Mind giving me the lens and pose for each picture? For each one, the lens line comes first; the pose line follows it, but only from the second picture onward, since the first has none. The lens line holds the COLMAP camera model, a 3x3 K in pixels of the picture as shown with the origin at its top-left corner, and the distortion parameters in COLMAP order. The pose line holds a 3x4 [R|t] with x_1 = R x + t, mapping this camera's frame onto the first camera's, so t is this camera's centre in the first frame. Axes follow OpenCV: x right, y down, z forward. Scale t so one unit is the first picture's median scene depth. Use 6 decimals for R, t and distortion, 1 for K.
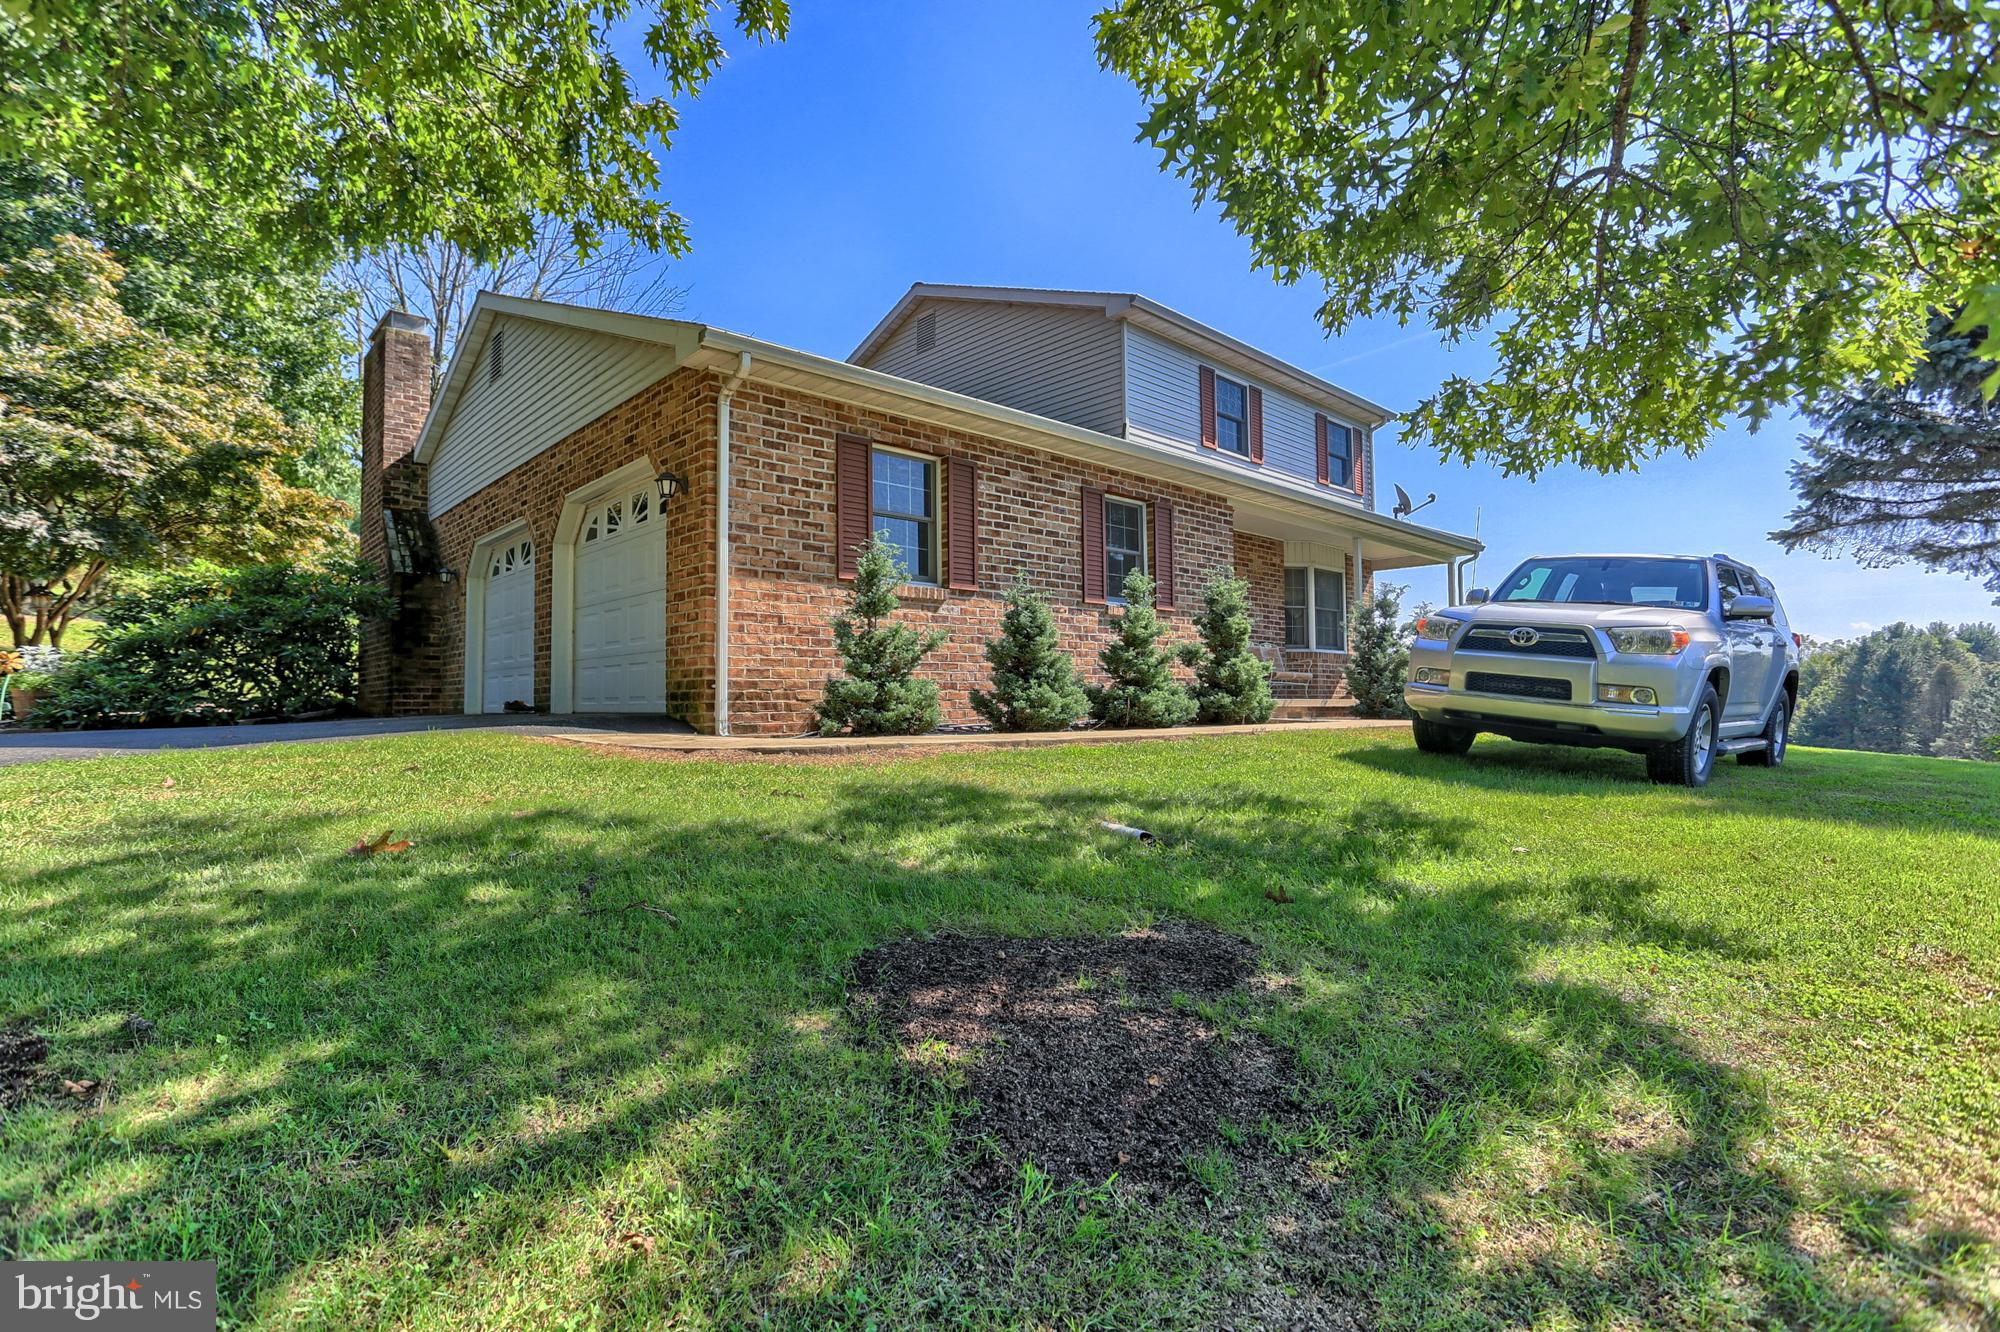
lens RADIAL K [[949.3, 0, 1000.0], [0, 949.3, 666.0], [0, 0, 1]] dist [-0.048571, 0.000456]
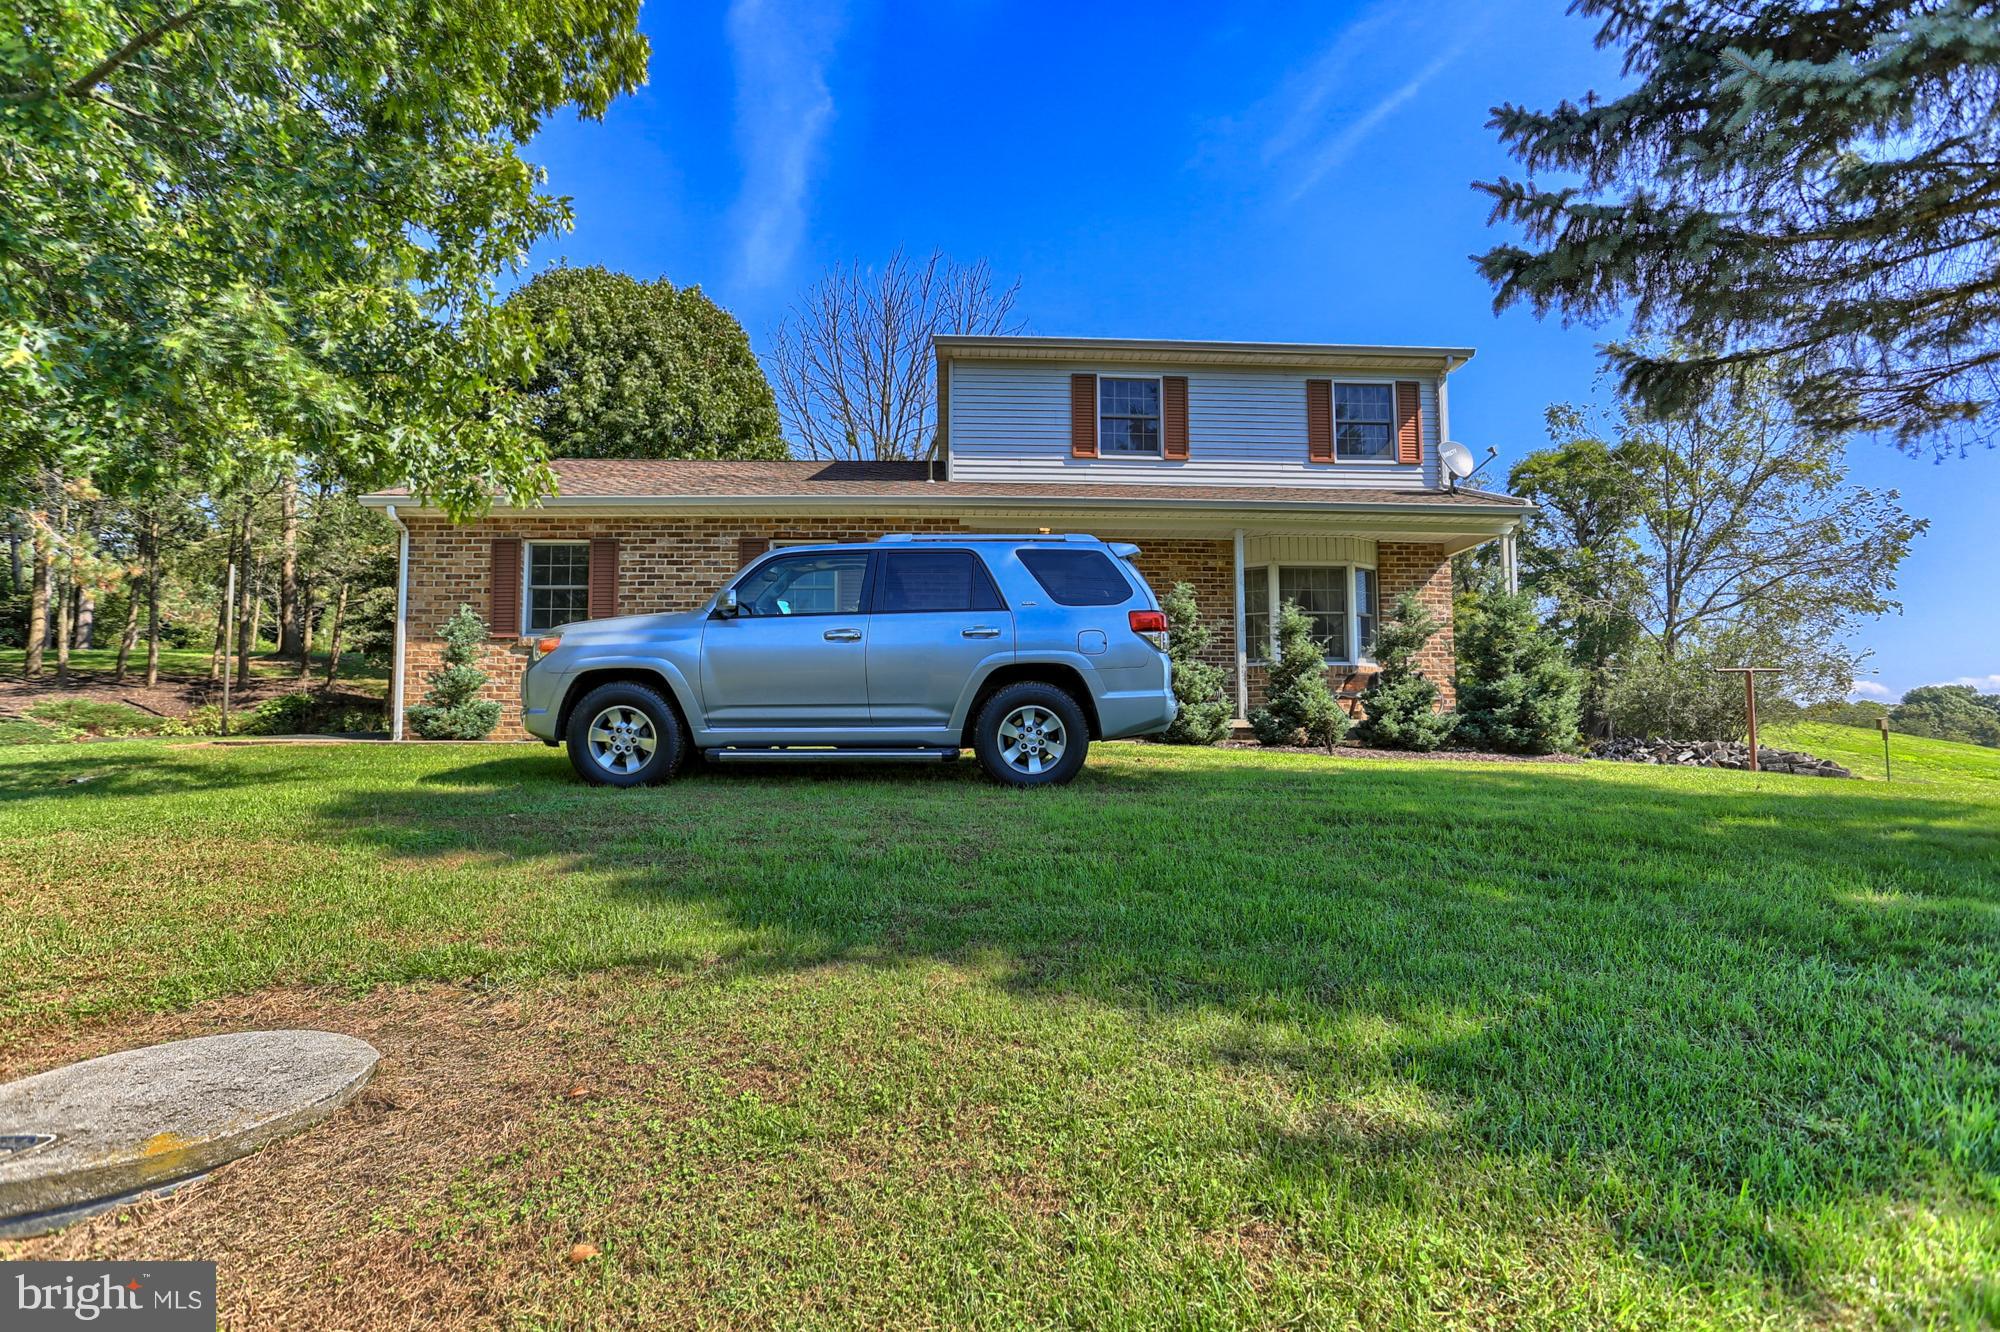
lens RADIAL K [[949.3, 0, 1000.0], [0, 949.3, 666.0], [0, 0, 1]] dist [-0.048571, 0.000456]
pose [[0.759794, -0.049993, -0.648239, 1.132543], [0.020663, 0.998392, -0.052778, 0.036482], [0.649835, 0.026705, 0.759606, 0.343999]]
